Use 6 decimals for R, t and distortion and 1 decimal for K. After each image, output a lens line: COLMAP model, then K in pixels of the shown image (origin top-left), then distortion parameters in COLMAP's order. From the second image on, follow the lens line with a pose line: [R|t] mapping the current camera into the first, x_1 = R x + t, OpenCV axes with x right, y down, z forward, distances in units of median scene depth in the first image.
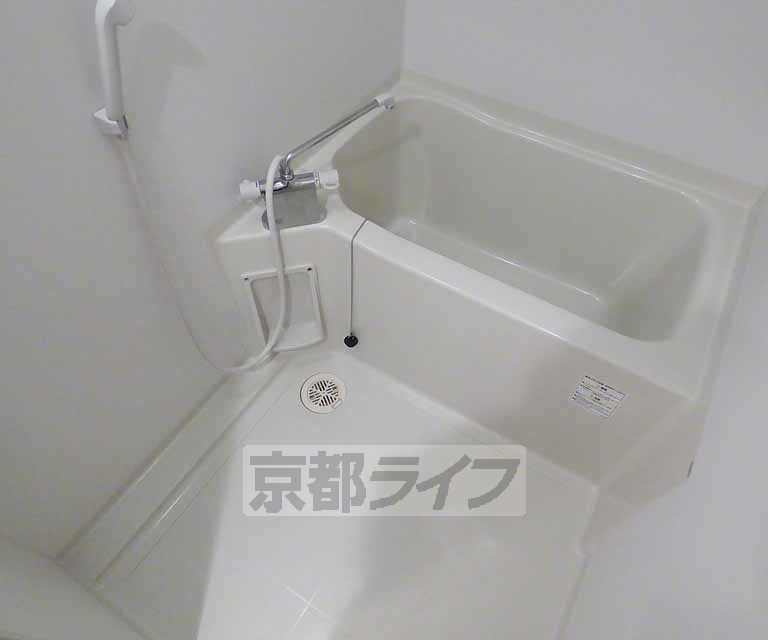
lens RADIAL K [[505.2, 0, 384.0], [0, 505.2, 320.0], [0, 0, 1]] dist [-0.001912, -0.000885]
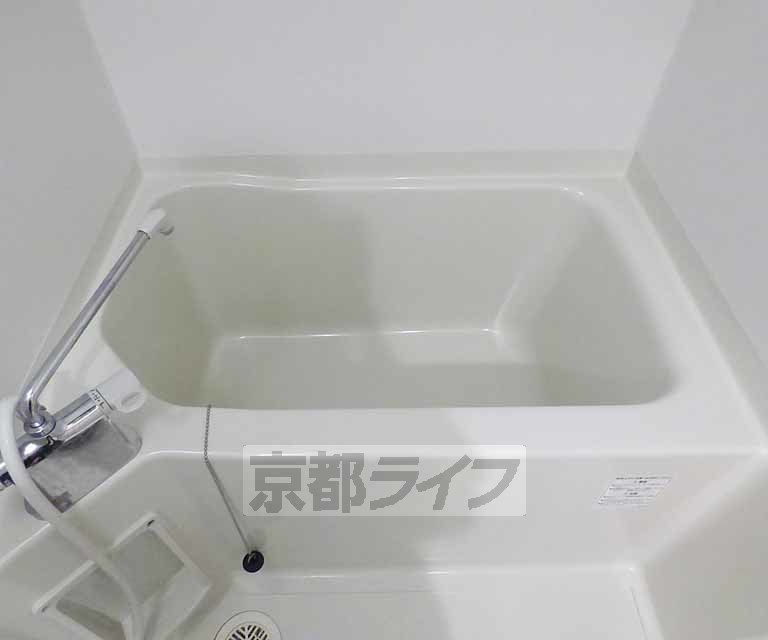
lens RADIAL K [[559.4, 0, 384.0], [0, 559.4, 320.0], [0, 0, 1]] dist [0.006928, 0.004254]
pose [[0.862120, -0.409047, 0.299046, -0.012418], [0.443760, 0.894399, -0.055923, -0.180547], [-0.244592, 0.180917, 0.952599, 0.315880]]
